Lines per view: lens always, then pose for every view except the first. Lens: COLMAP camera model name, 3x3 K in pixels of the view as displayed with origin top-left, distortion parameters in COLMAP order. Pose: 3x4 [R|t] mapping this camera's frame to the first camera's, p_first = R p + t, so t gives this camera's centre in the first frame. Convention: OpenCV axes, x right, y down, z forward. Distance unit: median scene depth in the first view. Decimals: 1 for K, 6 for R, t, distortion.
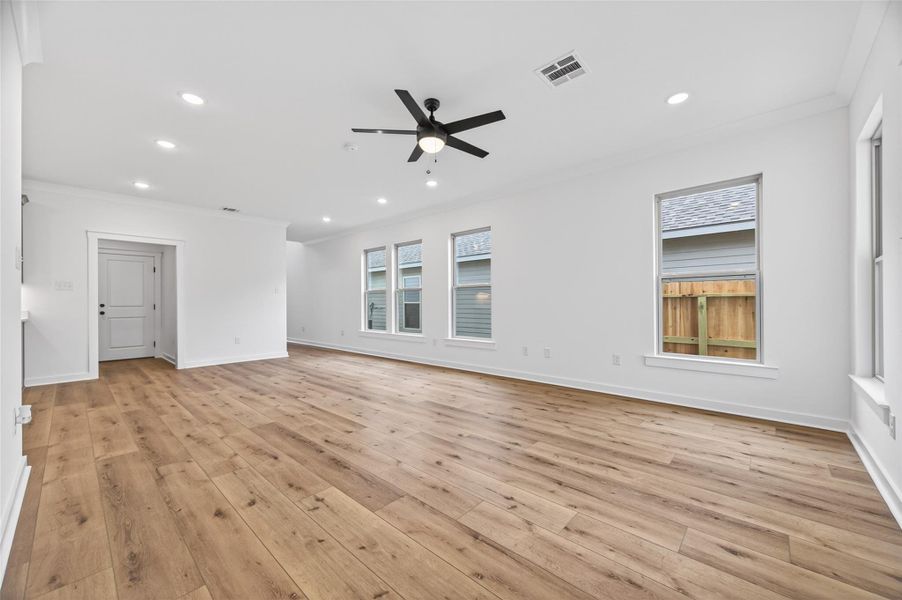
lens RADIAL K [[344.7, 0, 453.9], [0, 344.7, 303.1], [0, 0, 1]] dist [-0.002400, -0.000272]
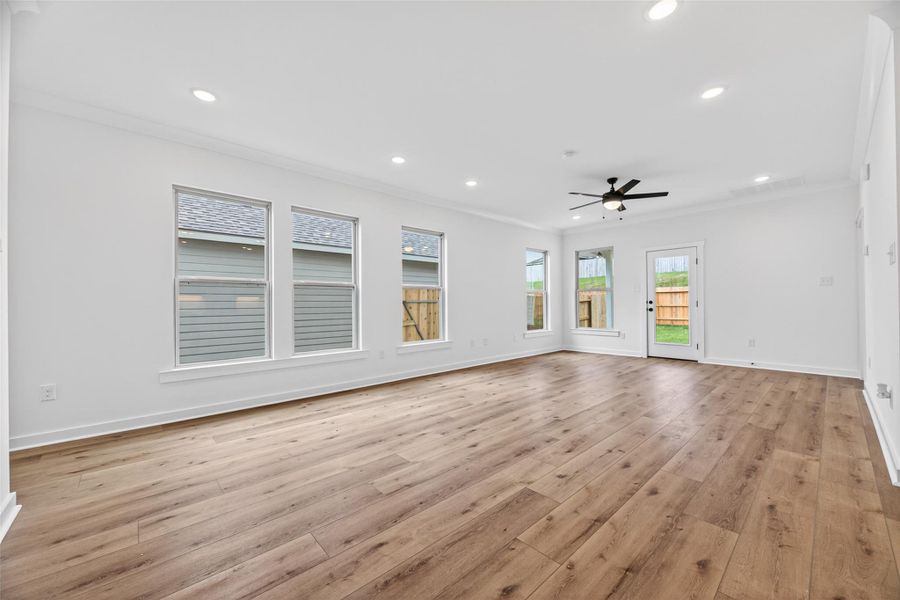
lens RADIAL K [[350.8, 0, 451.8], [0, 350.8, 301.8], [0, 0, 1]] dist [0.015781, -0.004316]
pose [[0.093665, 0.015288, 0.995486, -1.007836], [0.008930, 0.999829, -0.016195, 0.008328], [-0.995564, 0.010407, 0.093512, 0.909030]]
